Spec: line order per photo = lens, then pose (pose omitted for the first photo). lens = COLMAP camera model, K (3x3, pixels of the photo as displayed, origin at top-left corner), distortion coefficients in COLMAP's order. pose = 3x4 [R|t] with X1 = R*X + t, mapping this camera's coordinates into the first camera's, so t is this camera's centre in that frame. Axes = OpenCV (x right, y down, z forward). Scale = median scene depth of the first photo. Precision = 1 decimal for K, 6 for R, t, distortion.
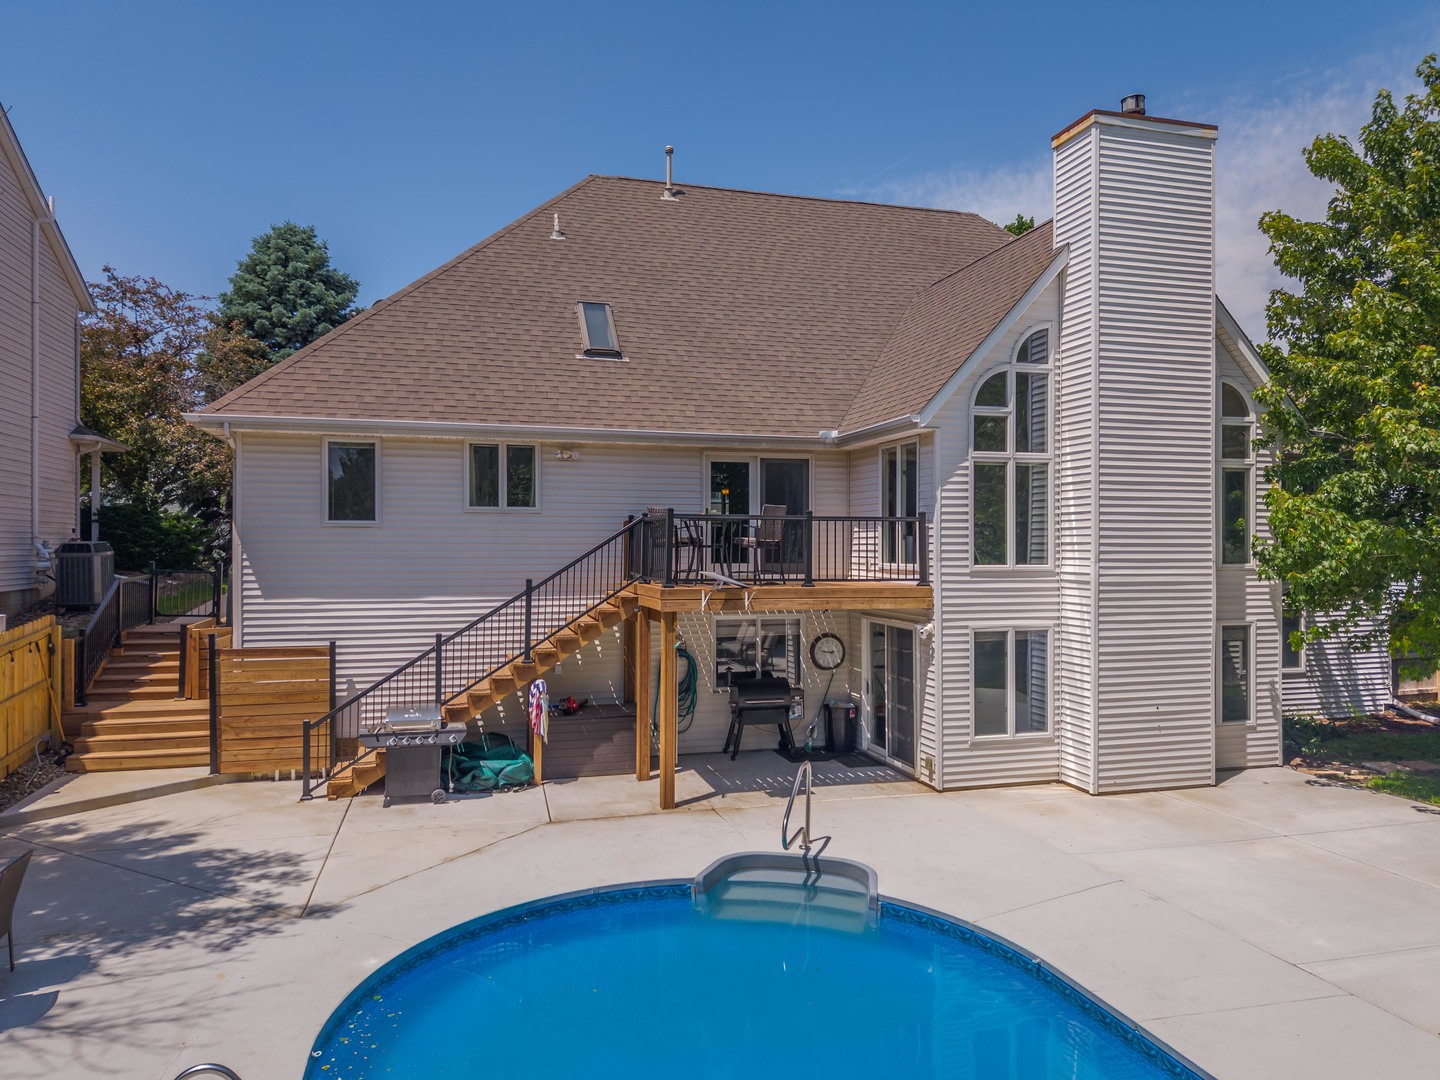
lens RADIAL K [[999.5, 0, 759.3], [0, 999.5, 543.9], [0, 0, 1]] dist [0.006824, 0.001699]
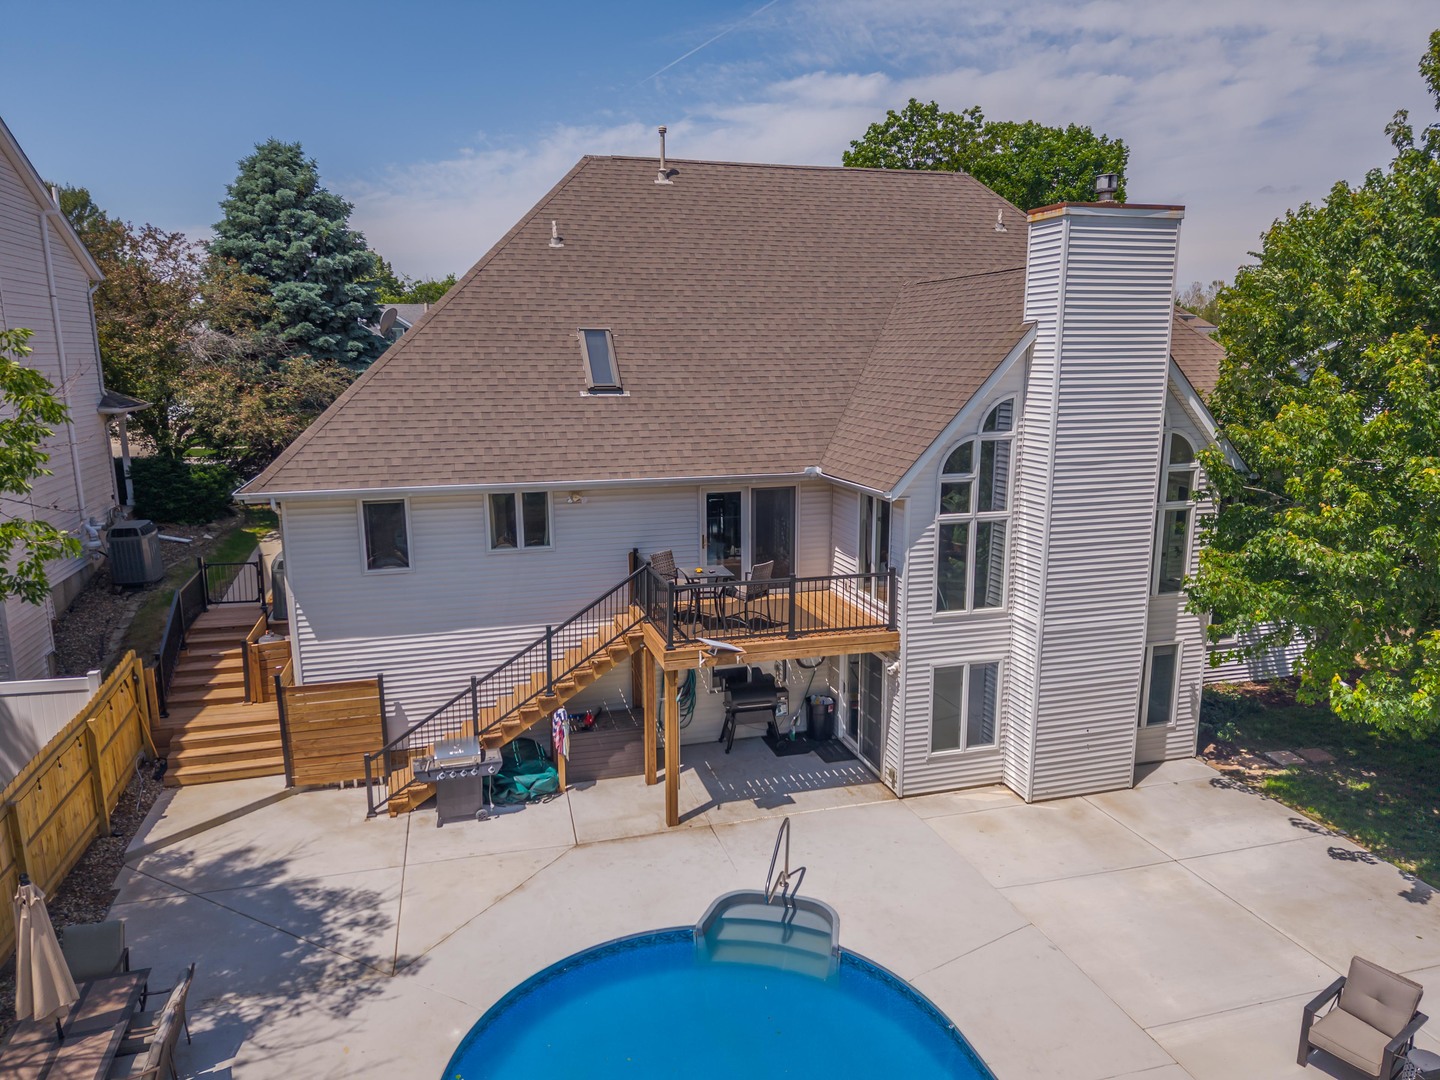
lens RADIAL K [[997.7, 0, 763.7], [0, 997.7, 553.2], [0, 0, 1]] dist [0.014903, -0.004748]
pose [[0.999973, 0.002355, 0.007016, 0.008215], [-0.003746, 0.978679, 0.205362, -0.274419], [-0.006383, -0.205383, 0.978661, -0.103223]]
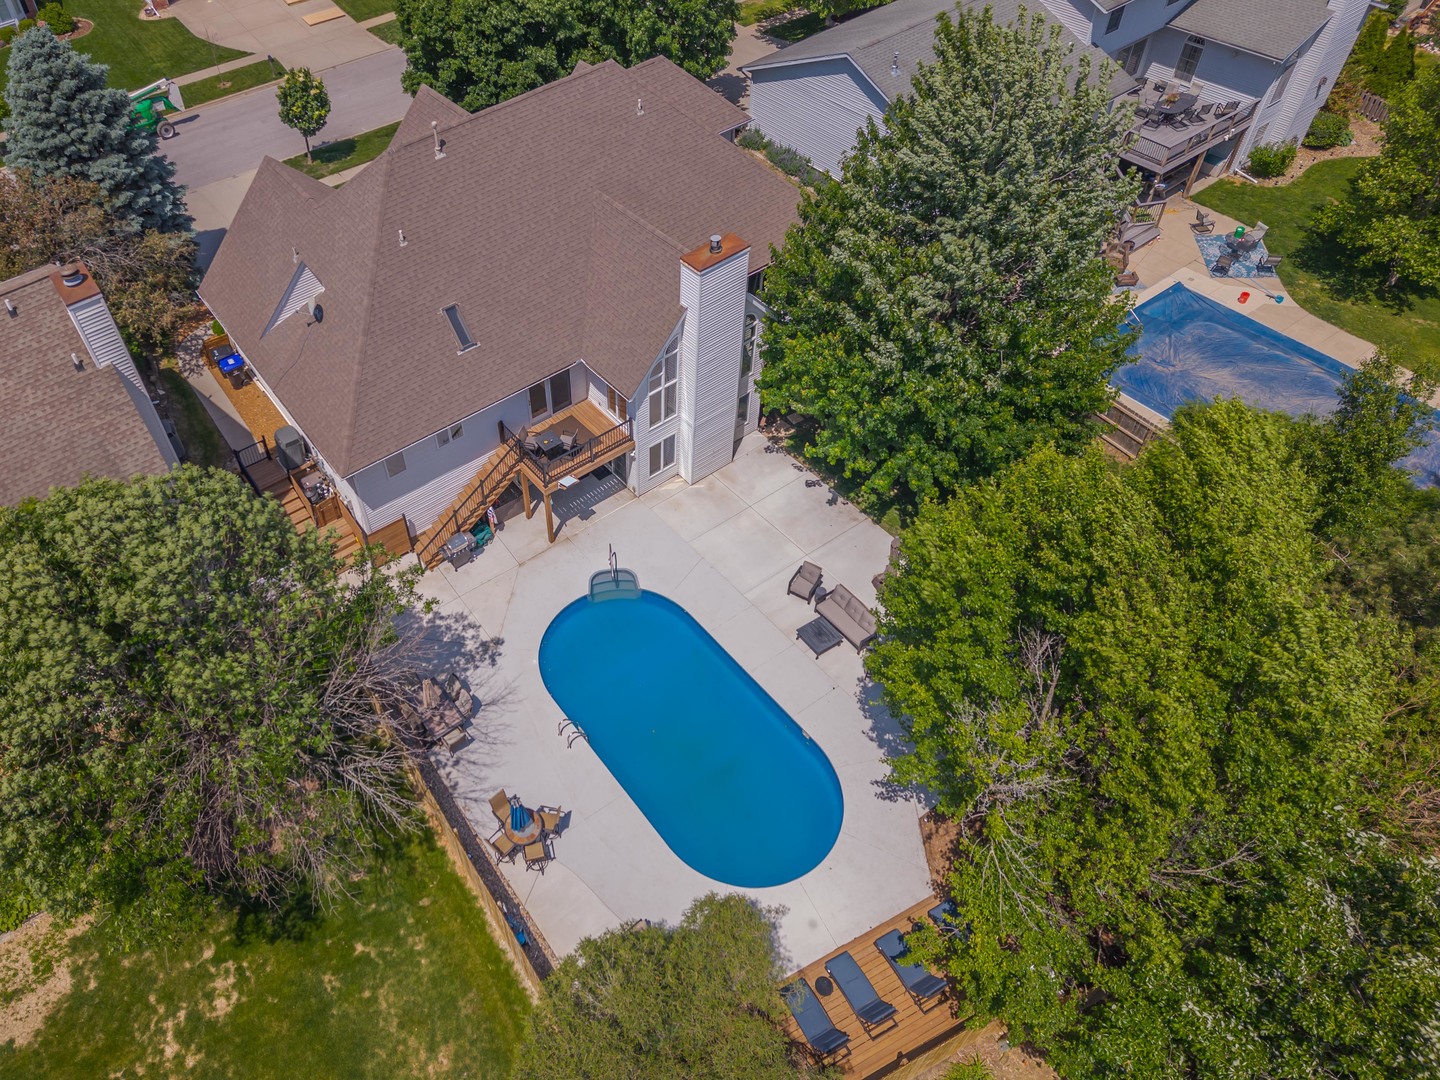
lens RADIAL K [[1190.7, 0, 716.4], [0, 1190.7, 502.3], [0, 0, 1]] dist [-0.027447, -0.003746]
pose [[0.925125, -0.248870, 0.286718, -0.525674], [-0.059245, 0.651311, 0.756495, -2.096284], [-0.375012, -0.716839, 0.587799, -0.939800]]
